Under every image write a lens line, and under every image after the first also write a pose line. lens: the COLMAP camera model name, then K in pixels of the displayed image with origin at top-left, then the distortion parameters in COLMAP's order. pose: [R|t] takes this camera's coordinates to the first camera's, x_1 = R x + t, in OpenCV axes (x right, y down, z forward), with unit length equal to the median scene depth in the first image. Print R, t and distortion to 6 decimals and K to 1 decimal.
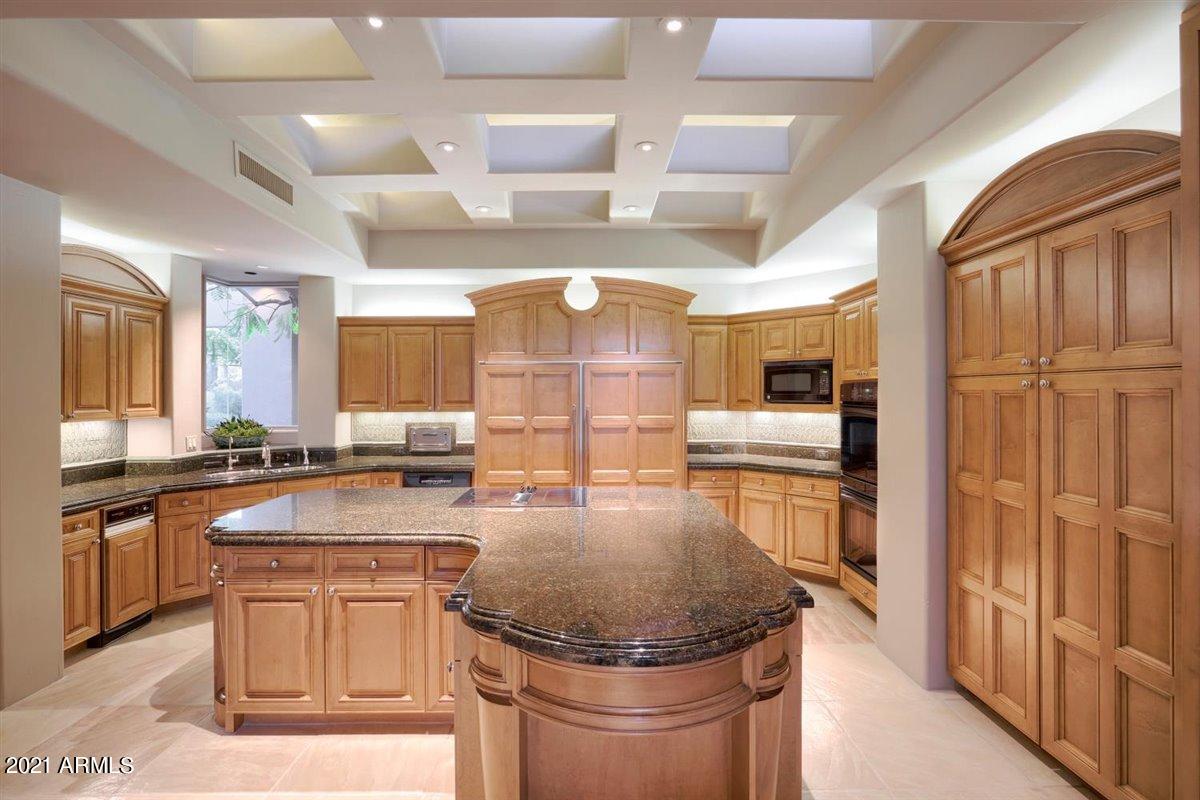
lens RADIAL K [[538.7, 0, 593.4], [0, 538.7, 392.6], [0, 0, 1]] dist [-0.005347, -0.000454]
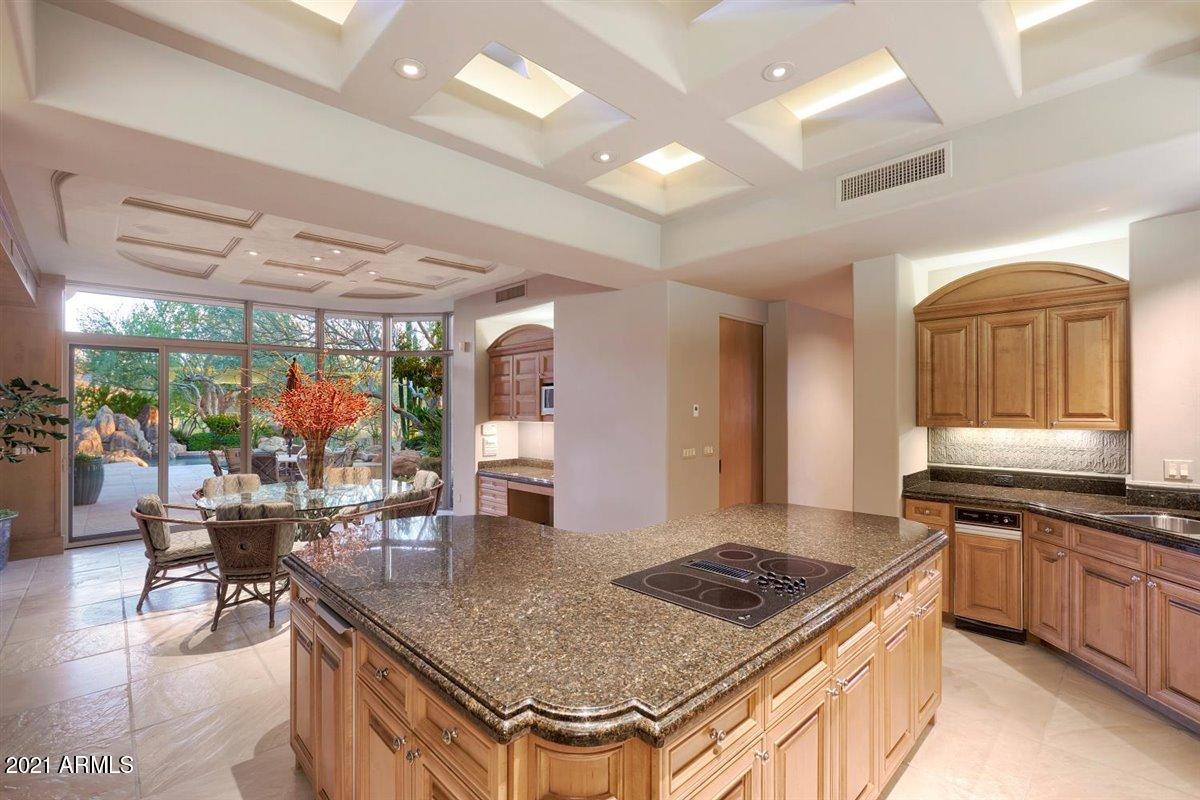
lens RADIAL K [[538.7, 0, 600.9], [0, 538.7, 398.0], [0, 0, 1]] dist [-0.005347, -0.000454]
pose [[-0.726016, 0.000116, -0.687678, 0.285441], [0.011965, 0.999851, -0.012464, -0.002197], [0.687573, -0.017278, -0.725909, 0.937075]]
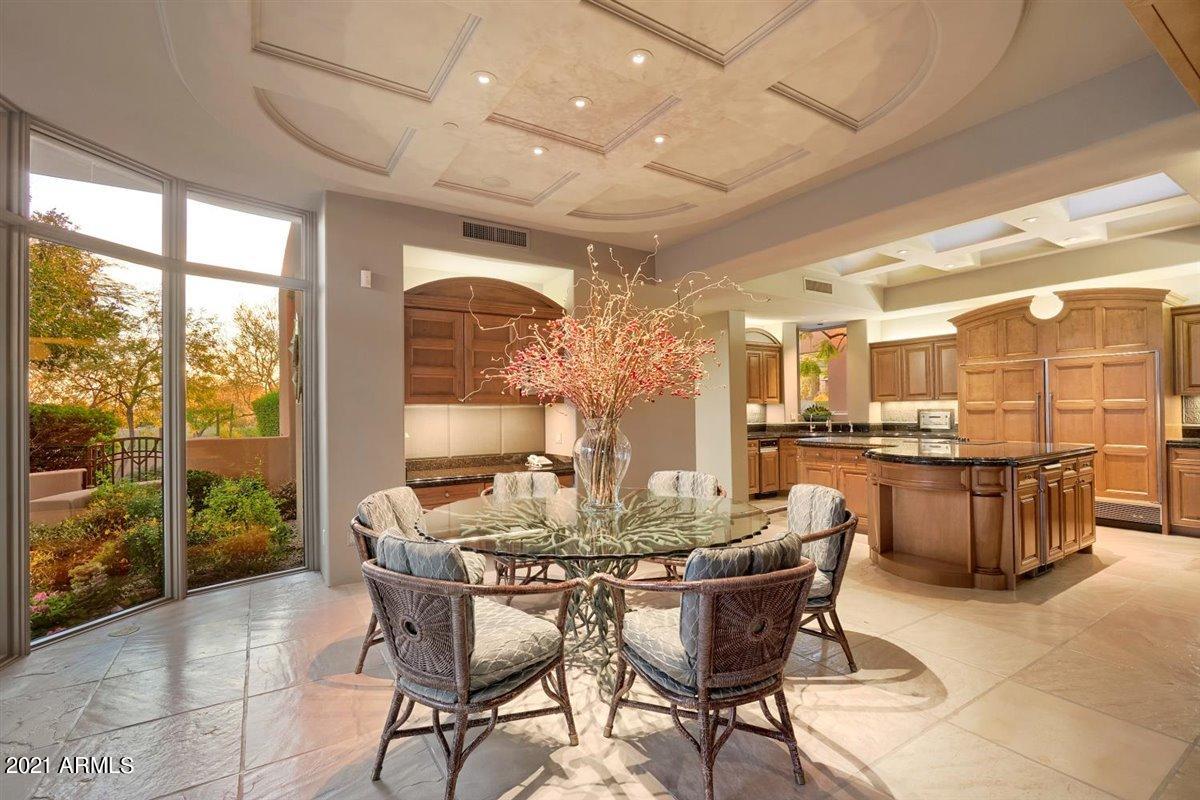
lens RADIAL K [[538.7, 0, 595.3], [0, 538.7, 406.3], [0, 0, 1]] dist [-0.005347, -0.000454]
pose [[0.530595, -0.009074, -0.847577, 0.496809], [0.010980, 0.999932, -0.003832, 0.050690], [0.847554, -0.007273, 0.530659, -0.608131]]
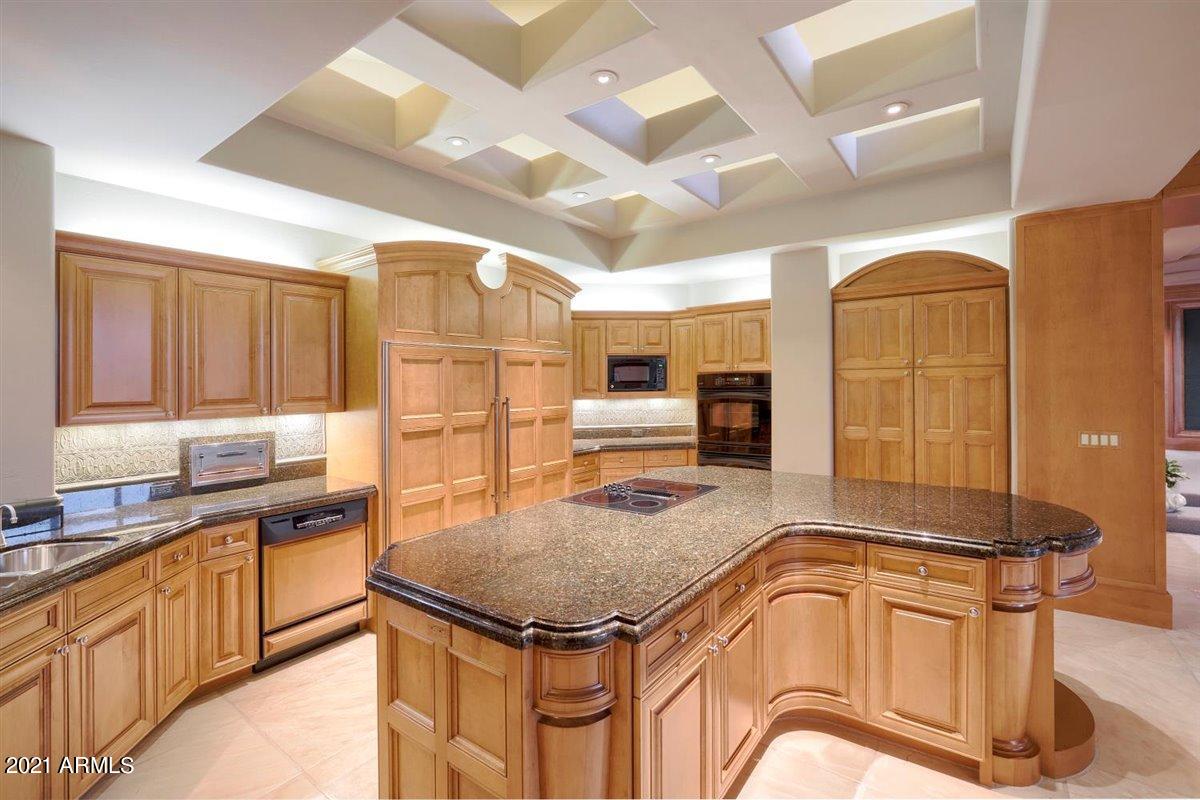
lens RADIAL K [[538.7, 0, 607.8], [0, 538.7, 385.0], [0, 0, 1]] dist [-0.005347, -0.000454]
pose [[0.591615, -0.007889, 0.806182, -0.619109], [0.011396, 0.999934, 0.001422, 0.003753], [-0.806140, 0.008346, 0.591666, 0.338381]]
